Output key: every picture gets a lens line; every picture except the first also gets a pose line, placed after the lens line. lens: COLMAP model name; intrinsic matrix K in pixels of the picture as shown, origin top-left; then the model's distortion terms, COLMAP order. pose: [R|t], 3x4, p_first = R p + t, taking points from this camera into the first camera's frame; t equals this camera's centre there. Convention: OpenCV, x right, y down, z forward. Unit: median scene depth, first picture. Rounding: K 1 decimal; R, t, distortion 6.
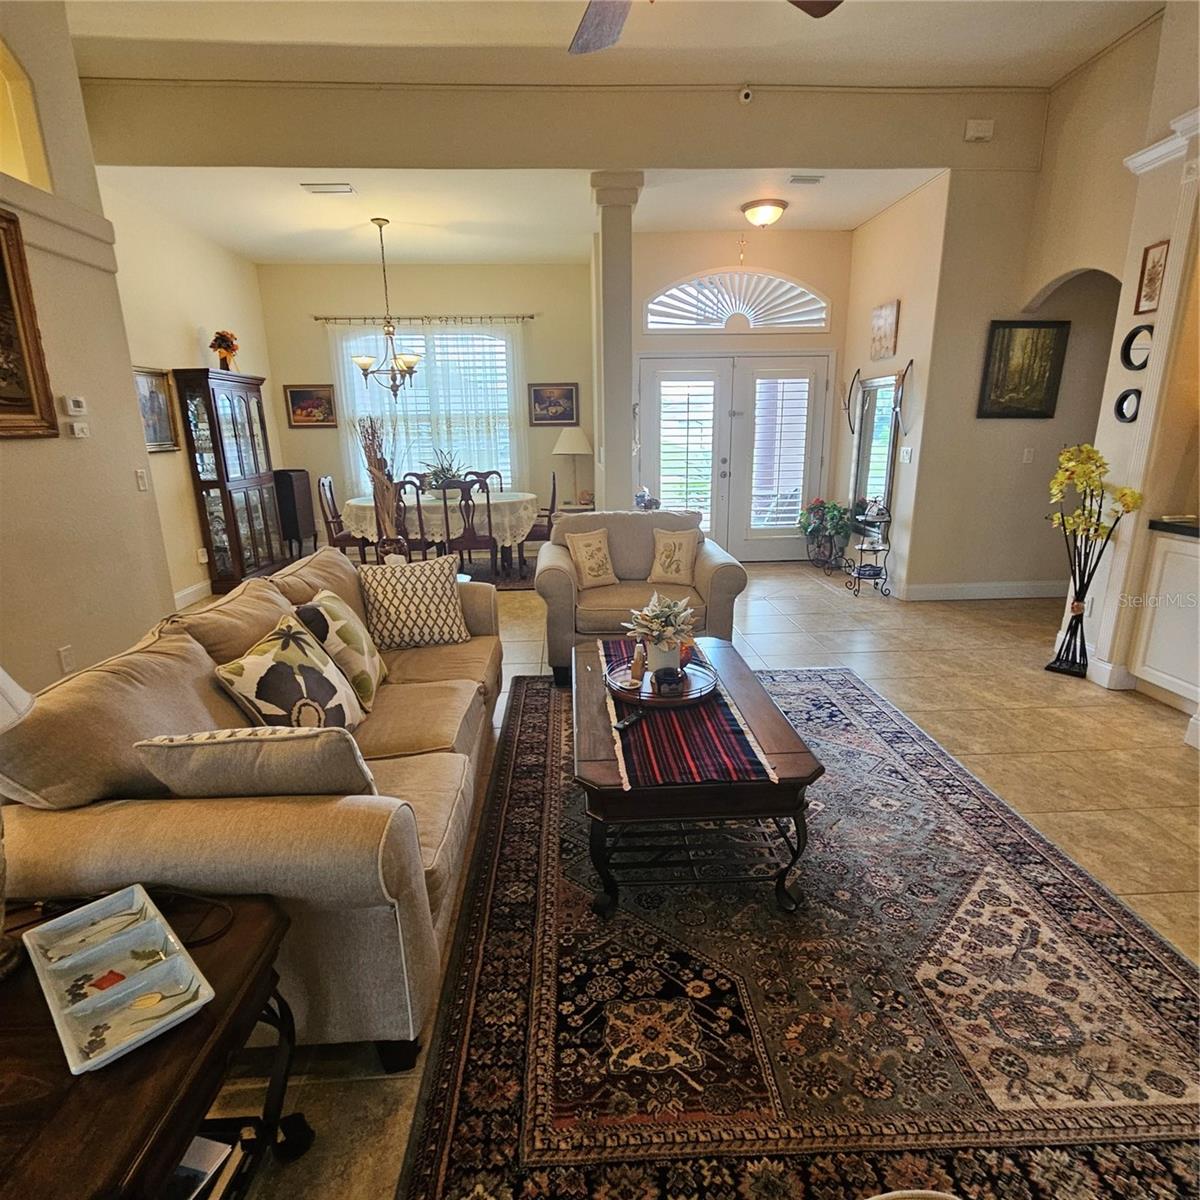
lens RADIAL K [[671.6, 0, 600.0], [0, 671.6, 600.0], [0, 0, 1]] dist [0.011520, -0.002318]
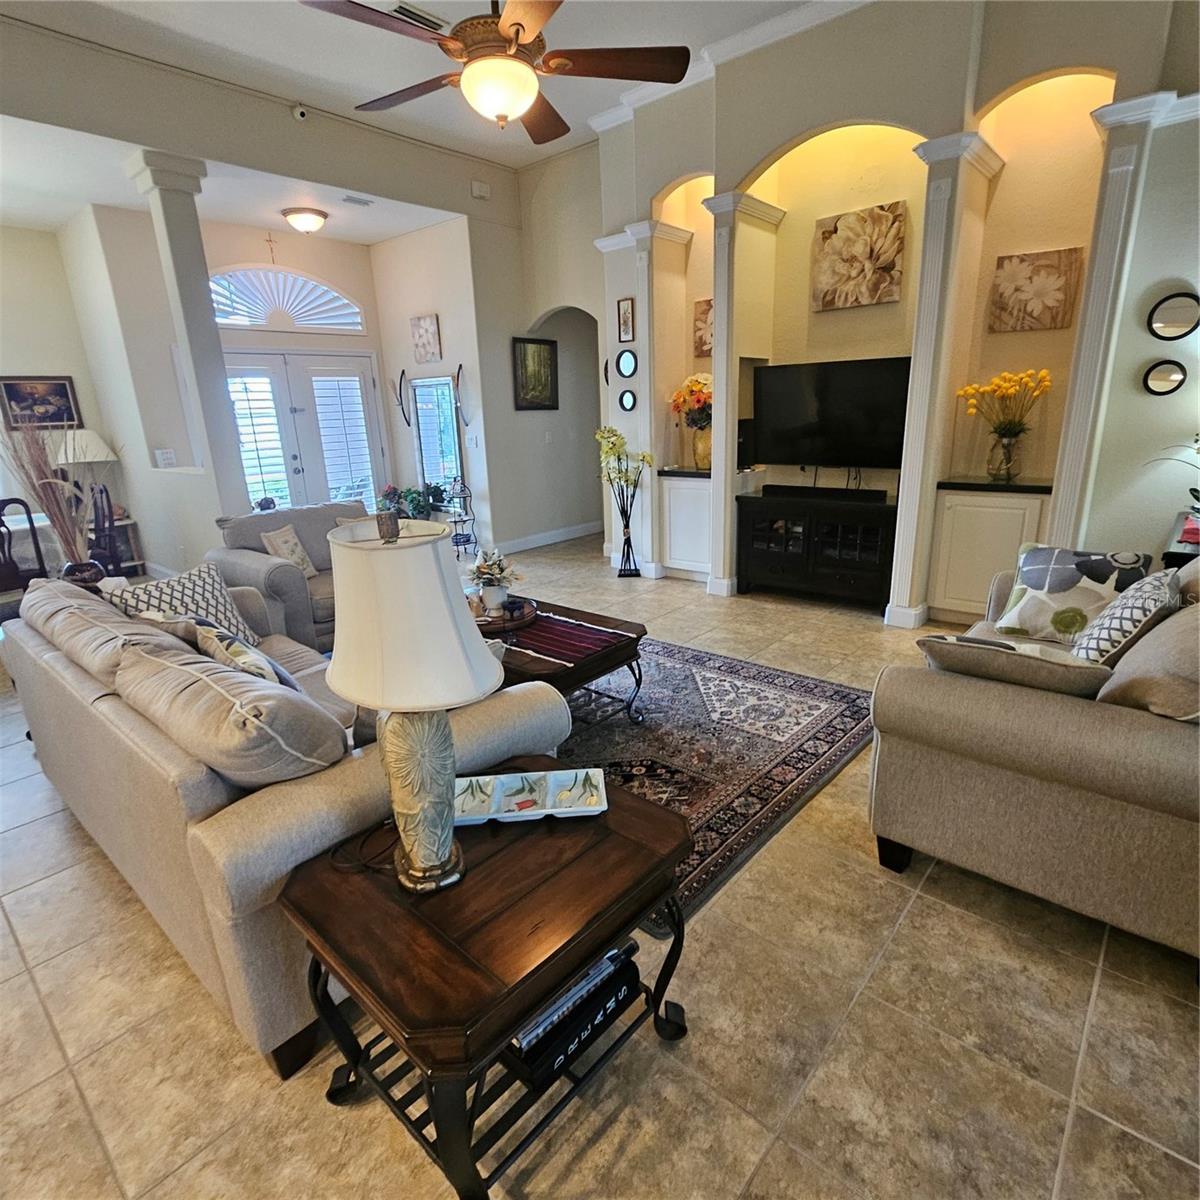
lens RADIAL K [[671.6, 0, 600.0], [0, 671.6, 600.0], [0, 0, 1]] dist [0.011520, -0.002318]
pose [[0.700438, -0.211668, 0.681604, -0.396463], [0.207361, 0.974168, 0.089431, 0.011003], [-0.682927, 0.078697, 0.726236, -0.051892]]
